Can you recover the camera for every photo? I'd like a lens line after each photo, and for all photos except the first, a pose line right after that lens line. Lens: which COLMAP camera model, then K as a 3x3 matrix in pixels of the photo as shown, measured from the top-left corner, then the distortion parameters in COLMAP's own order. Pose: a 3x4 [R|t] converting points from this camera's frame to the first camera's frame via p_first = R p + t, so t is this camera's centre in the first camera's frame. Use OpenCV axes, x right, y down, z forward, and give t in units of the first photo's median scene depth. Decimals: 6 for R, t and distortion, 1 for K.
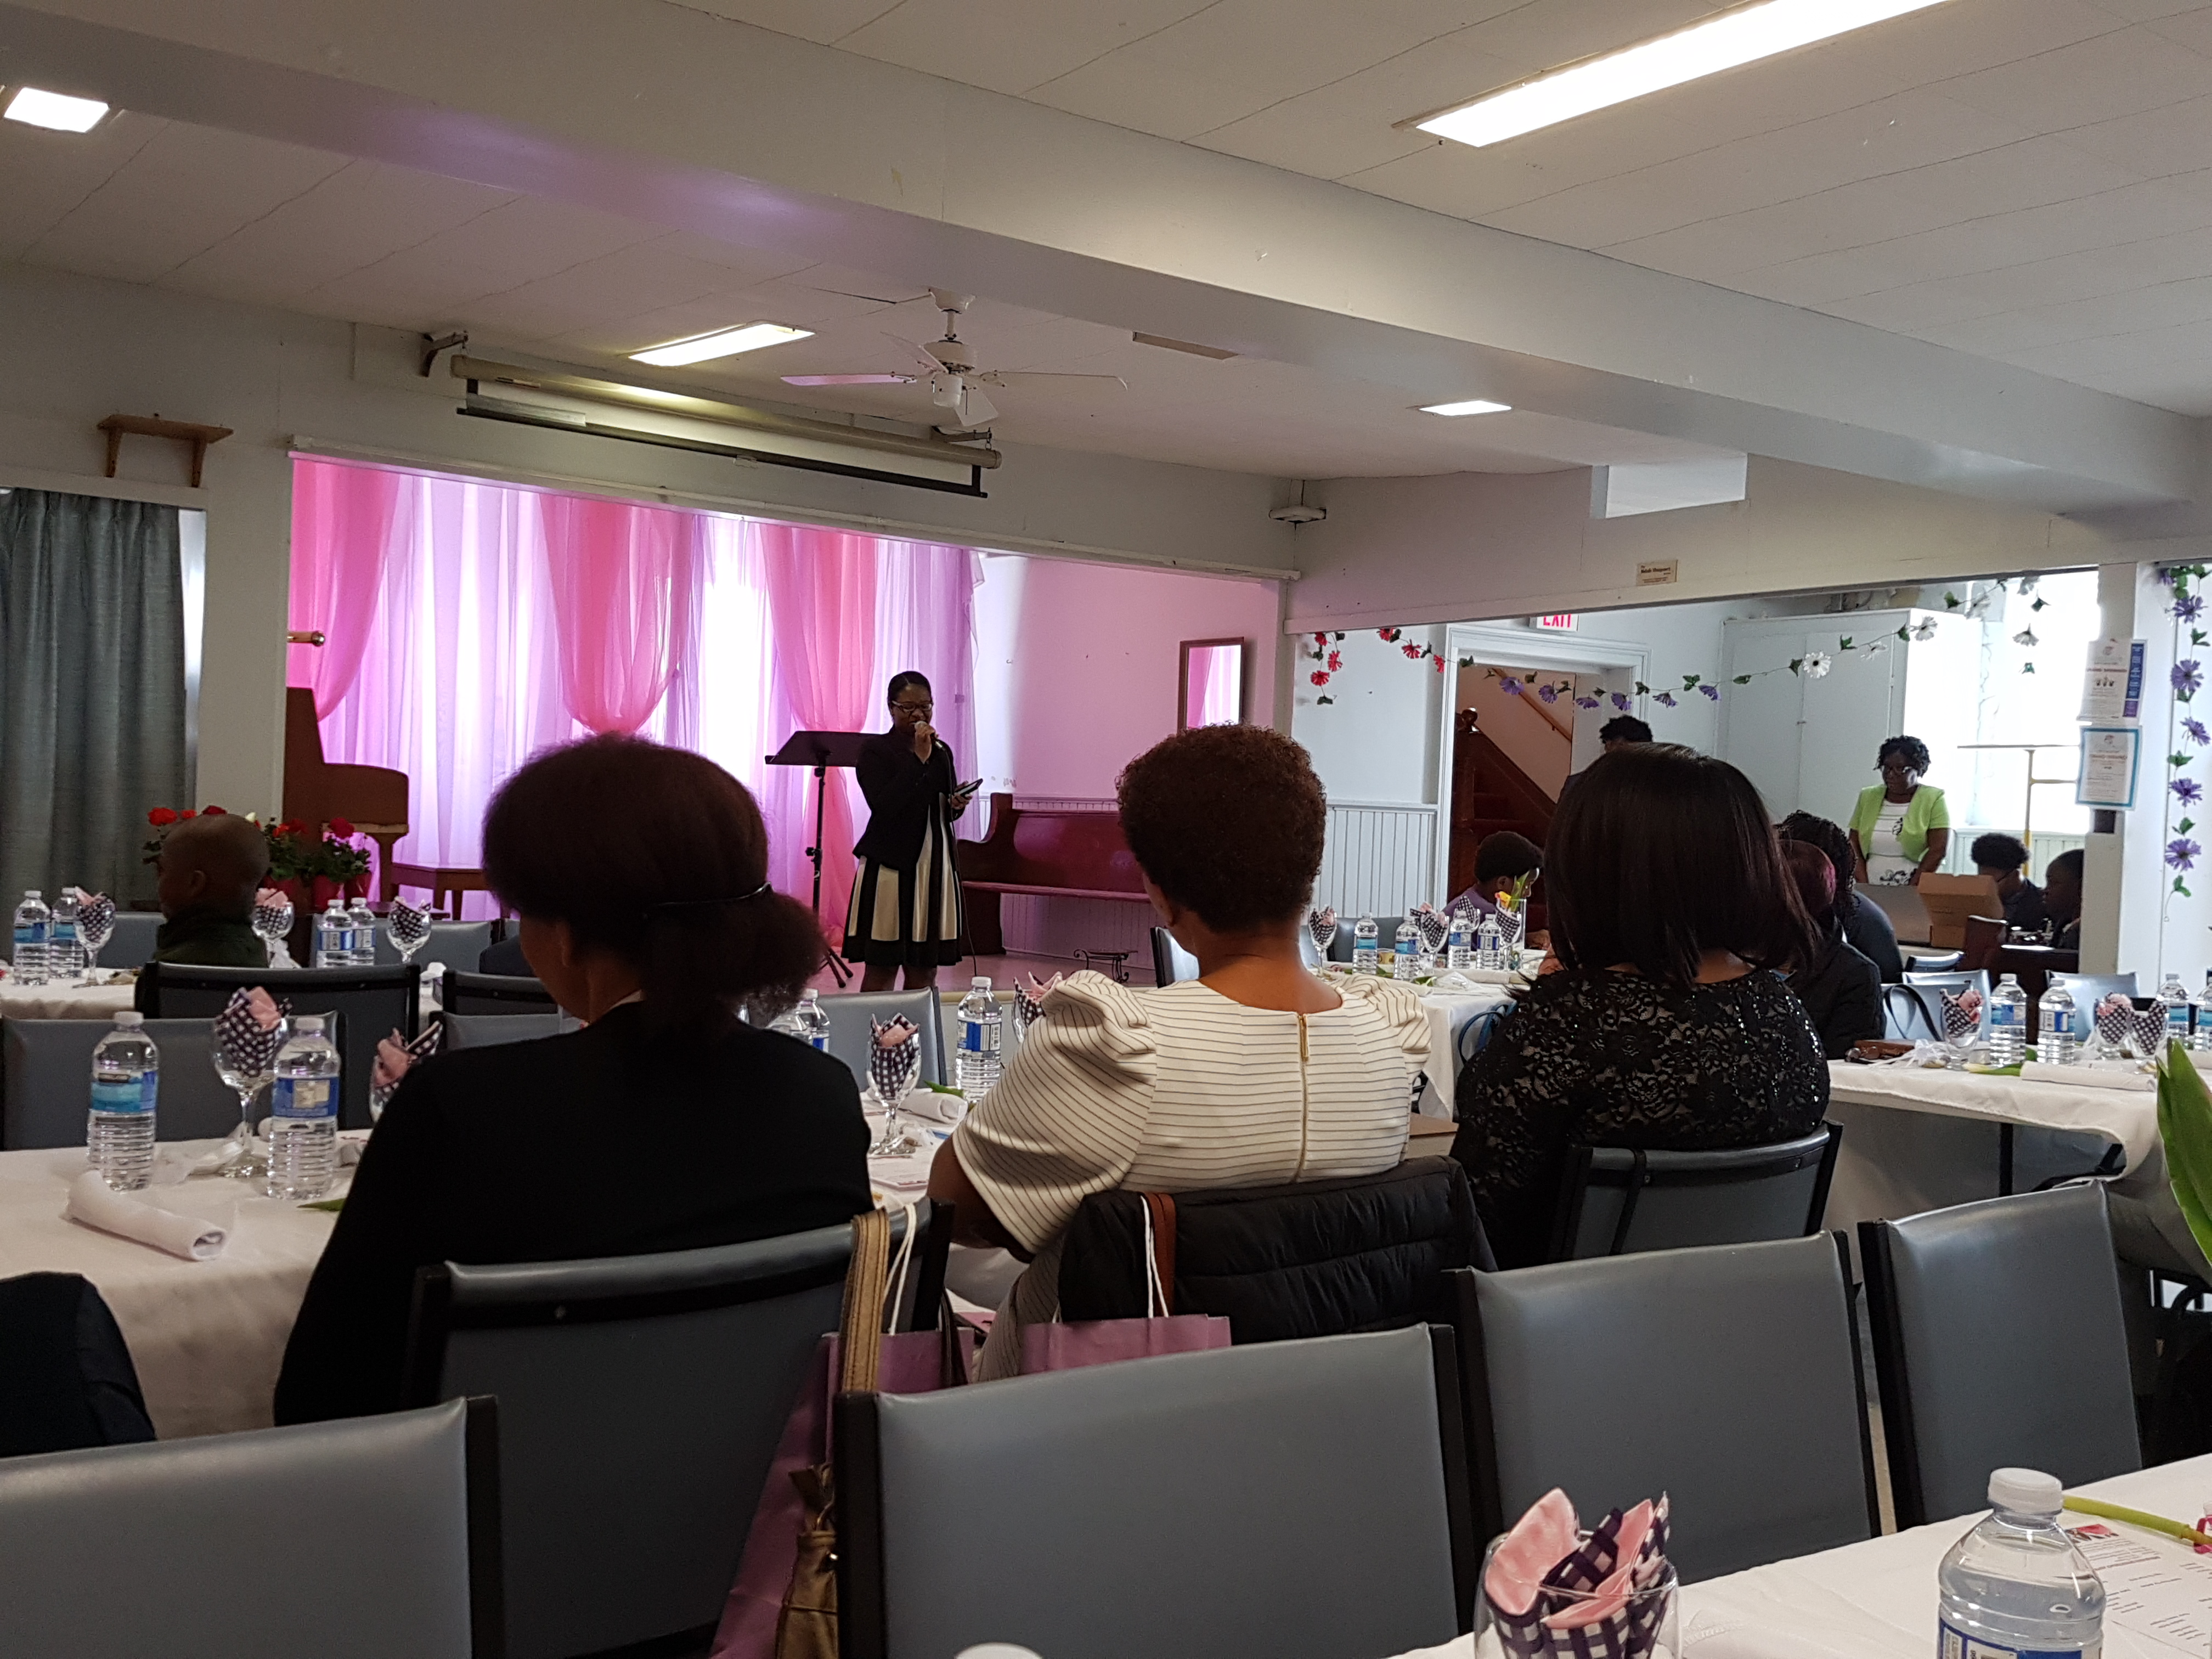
lens RADIAL K [[2015.8, 0, 1085.5], [0, 2015.8, 865.5], [0, 0, 1]] dist [0.299999, -0.614192]
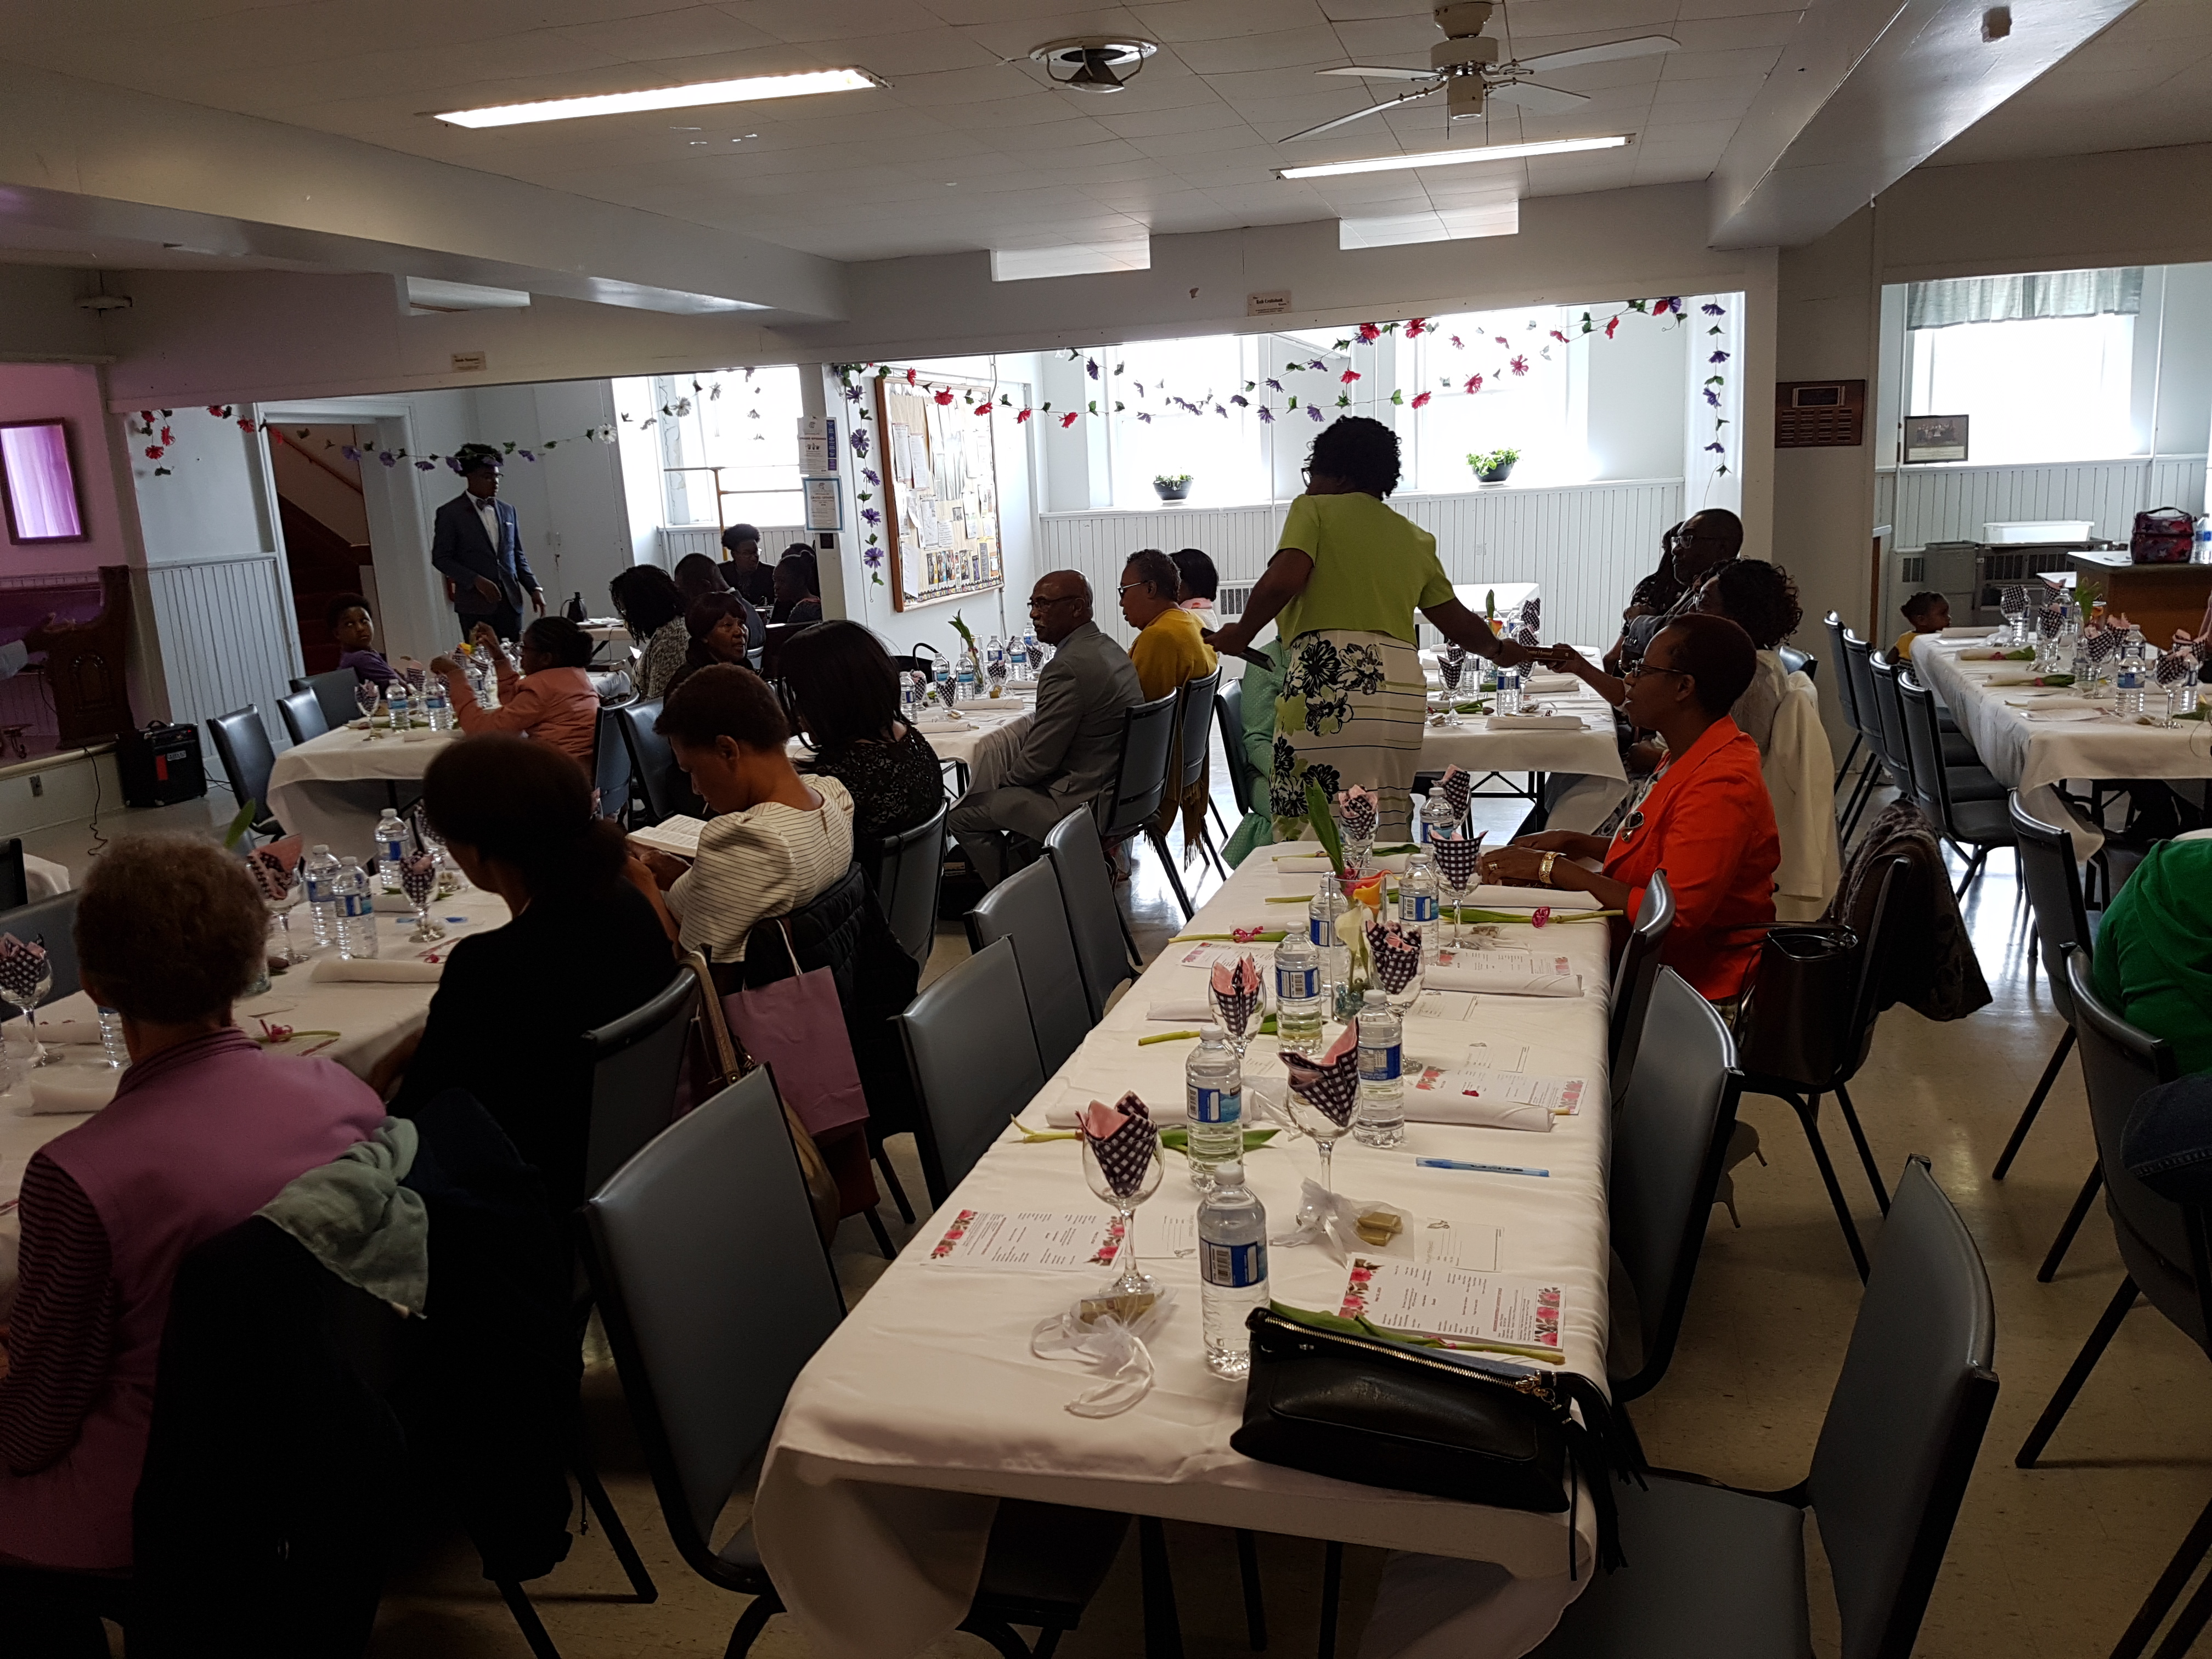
lens RADIAL K [[1690.1, 0, 1122.5], [0, 1690.1, 879.6], [0, 0, 1]] dist [0.185352, -0.304698]
pose [[0.748134, -0.231938, 0.621691, -0.179871], [0.100723, 0.965759, 0.239093, -0.054724], [-0.655858, -0.116255, 0.745878, -0.110289]]
